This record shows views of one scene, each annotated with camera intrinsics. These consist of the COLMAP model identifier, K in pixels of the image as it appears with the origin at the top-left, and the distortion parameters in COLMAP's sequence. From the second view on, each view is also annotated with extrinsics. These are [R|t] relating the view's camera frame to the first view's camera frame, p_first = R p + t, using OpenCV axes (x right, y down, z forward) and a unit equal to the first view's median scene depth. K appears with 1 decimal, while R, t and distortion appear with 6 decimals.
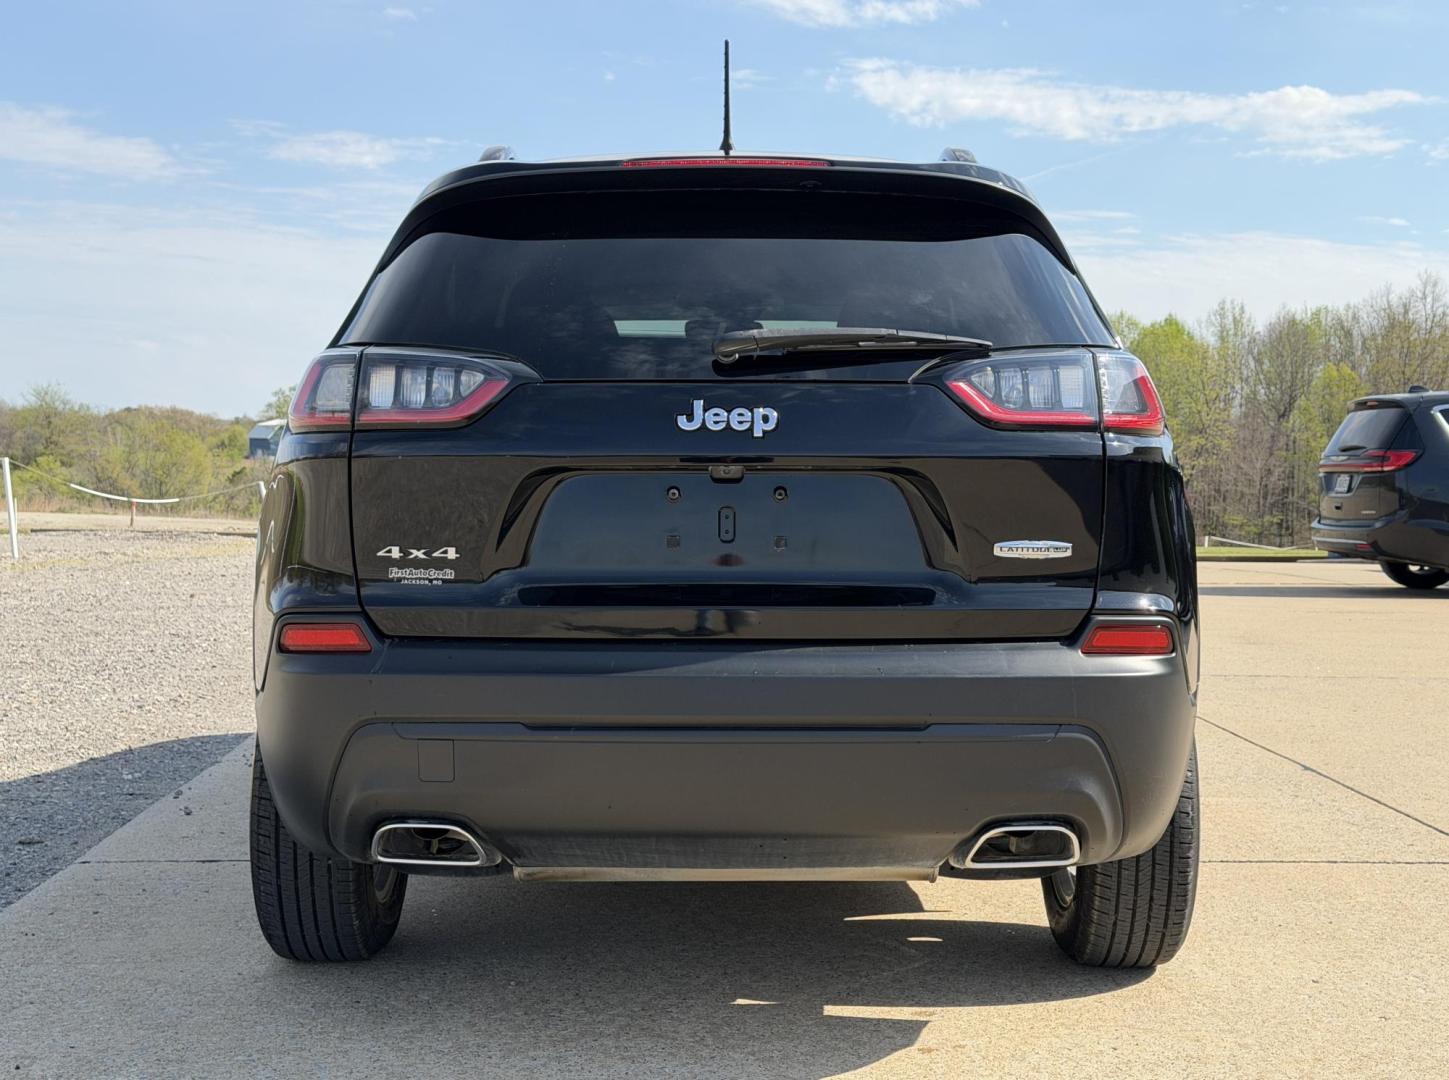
lens RADIAL K [[2086.4, 0, 724.5], [0, 2086.4, 540.0], [0, 0, 1]] dist [0.117698, 0.025932]
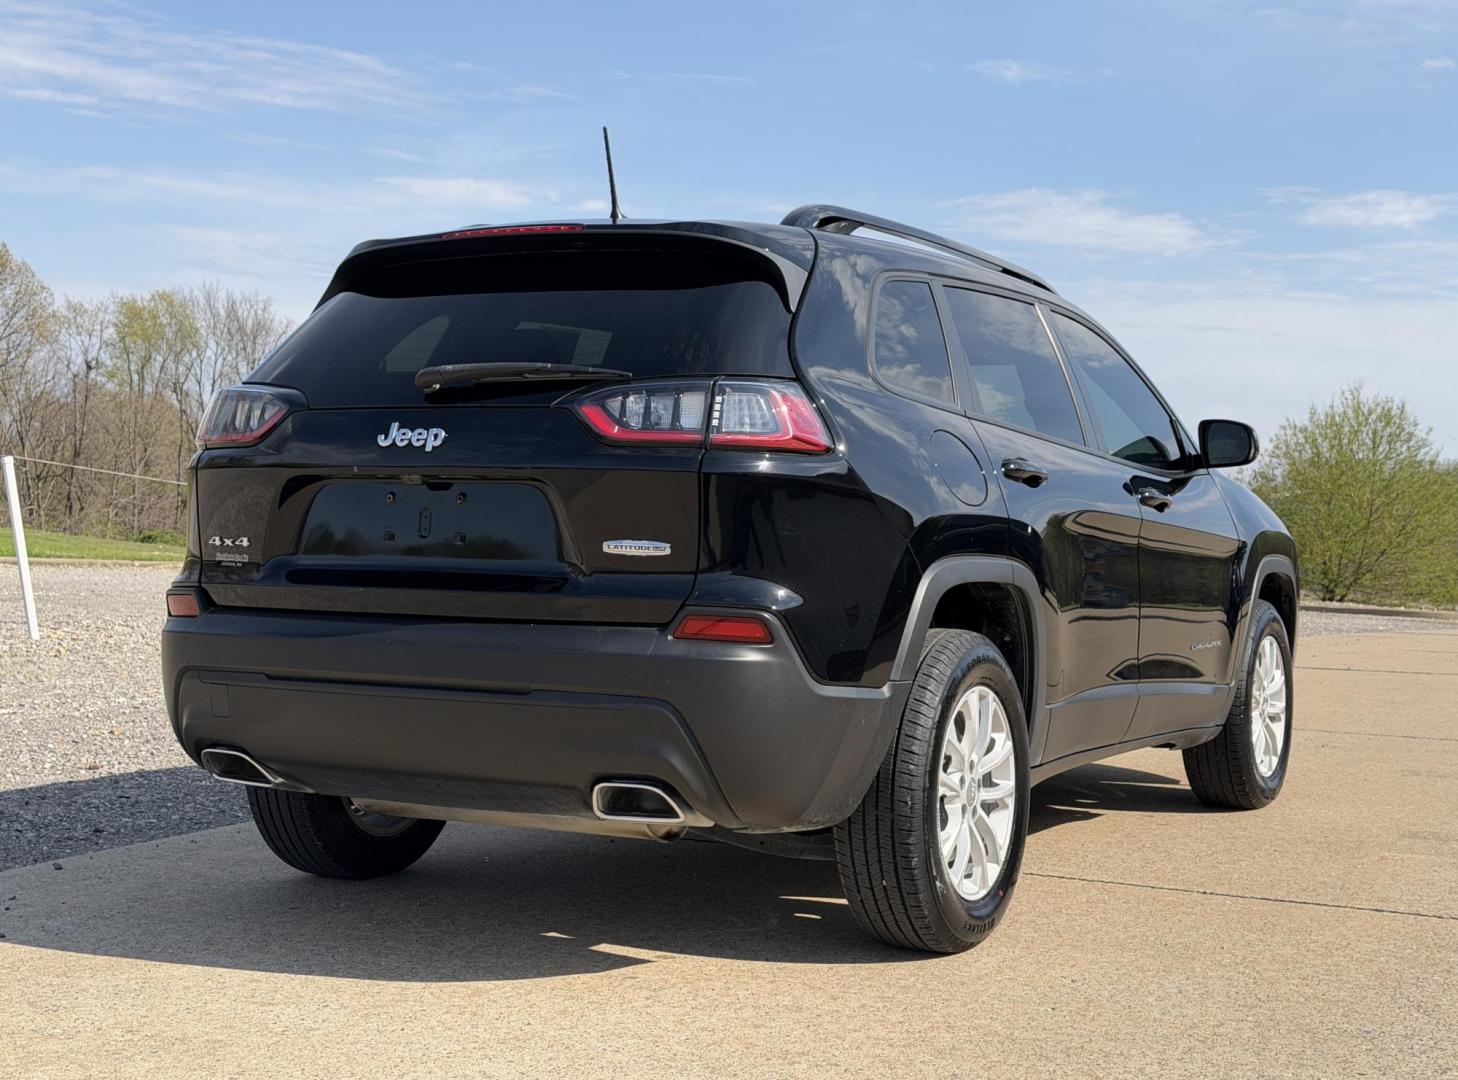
lens RADIAL K [[2120.6, 0, 729.0], [0, 2120.6, 540.0], [0, 0, 1]] dist [0.149842, 0.008311]
pose [[0.882124, 0.017365, -0.470698, 0.553436], [-0.033868, 0.999072, -0.026612, 0.022082], [0.469799, 0.039416, 0.881893, -0.019841]]
